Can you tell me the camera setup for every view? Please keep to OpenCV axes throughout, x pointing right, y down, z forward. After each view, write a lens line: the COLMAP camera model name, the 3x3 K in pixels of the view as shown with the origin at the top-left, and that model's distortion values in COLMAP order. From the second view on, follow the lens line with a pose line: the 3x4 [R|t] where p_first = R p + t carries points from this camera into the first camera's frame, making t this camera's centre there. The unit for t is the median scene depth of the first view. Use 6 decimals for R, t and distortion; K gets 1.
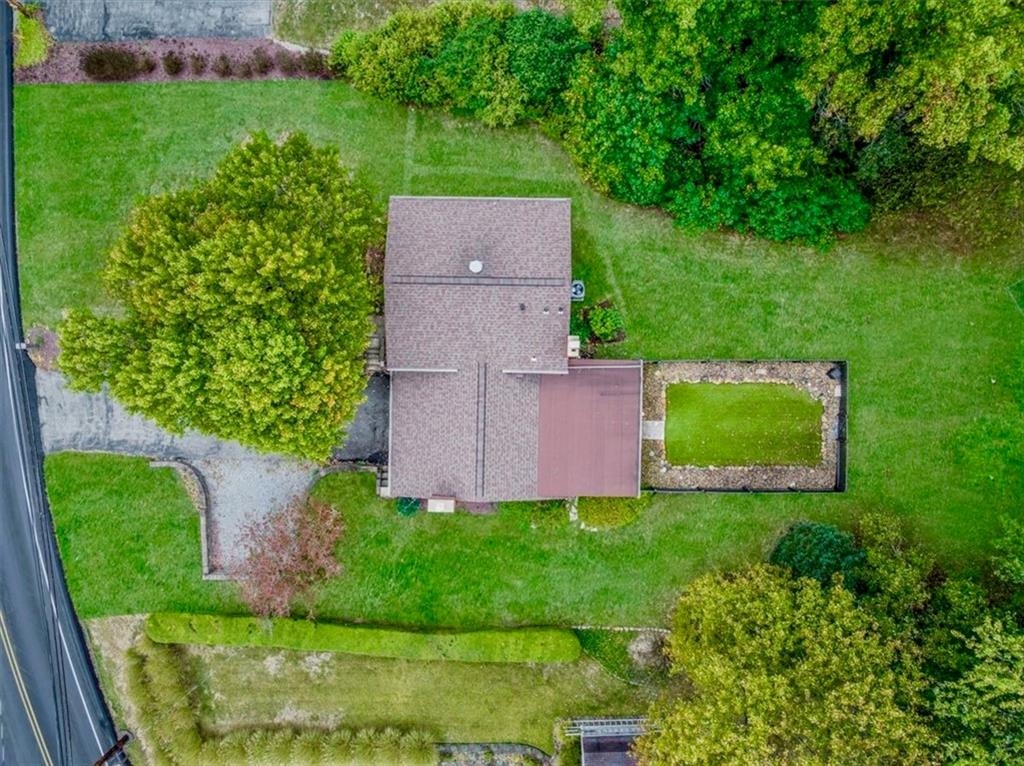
lens RADIAL K [[723.3, 0, 511.6], [0, 723.3, 384.8], [0, 0, 1]] dist [0.001188, 0.000201]
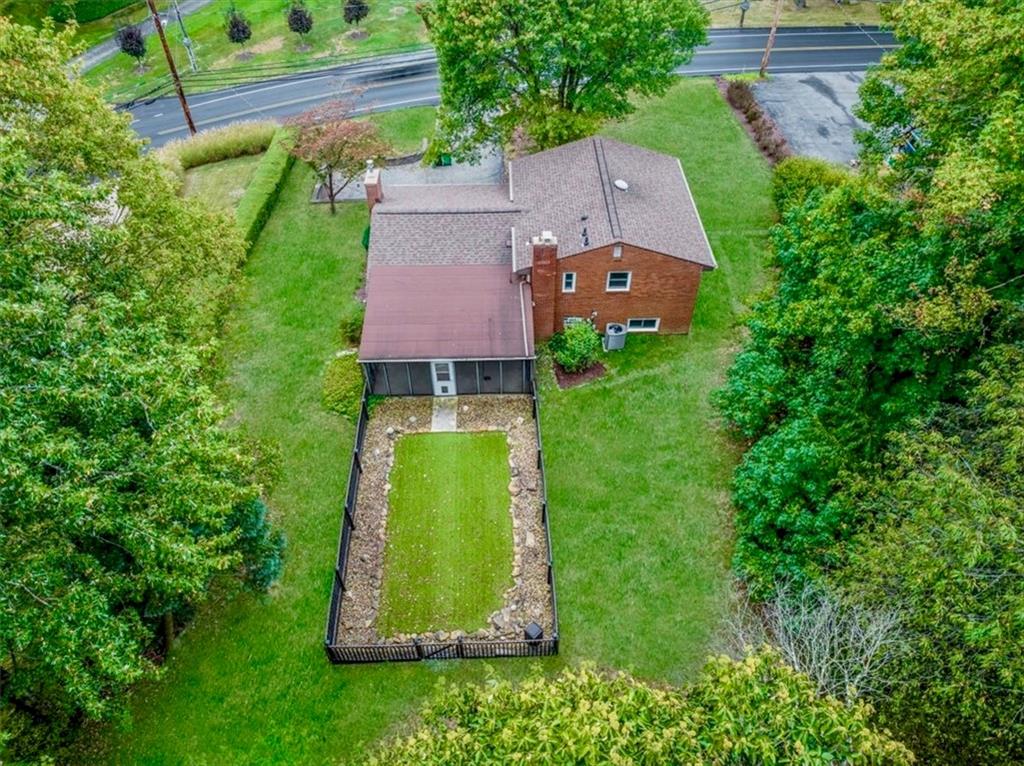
lens RADIAL K [[723.3, 0, 513.4], [0, 723.3, 384.9], [0, 0, 1]] dist [0.001188, 0.000201]
pose [[0.041875, 0.718121, -0.694657, 0.696700], [-0.999106, 0.026105, -0.033240, 0.014871], [-0.005736, 0.695428, 0.718573, 0.436456]]
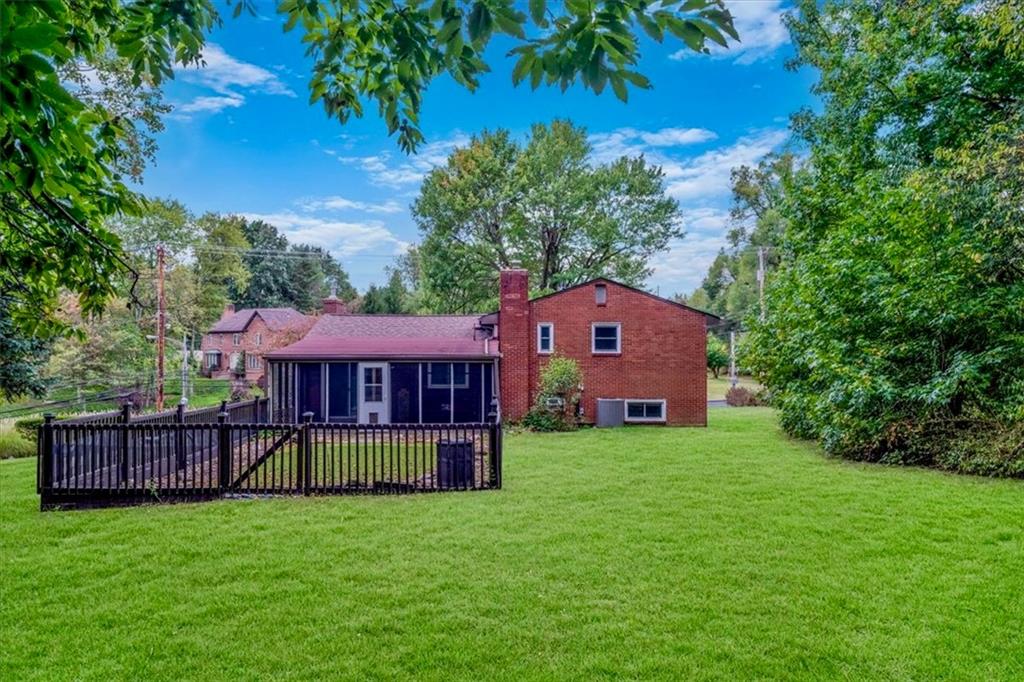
lens RADIAL K [[758.9, 0, 509.8], [0, 758.9, 340.7], [0, 0, 1]] dist [0.001963, 0.000012]
pose [[0.018596, -0.008106, -0.999794, 0.749241], [-0.999798, -0.007729, -0.018533, -0.031346], [-0.007577, 0.999937, -0.008248, 0.941733]]
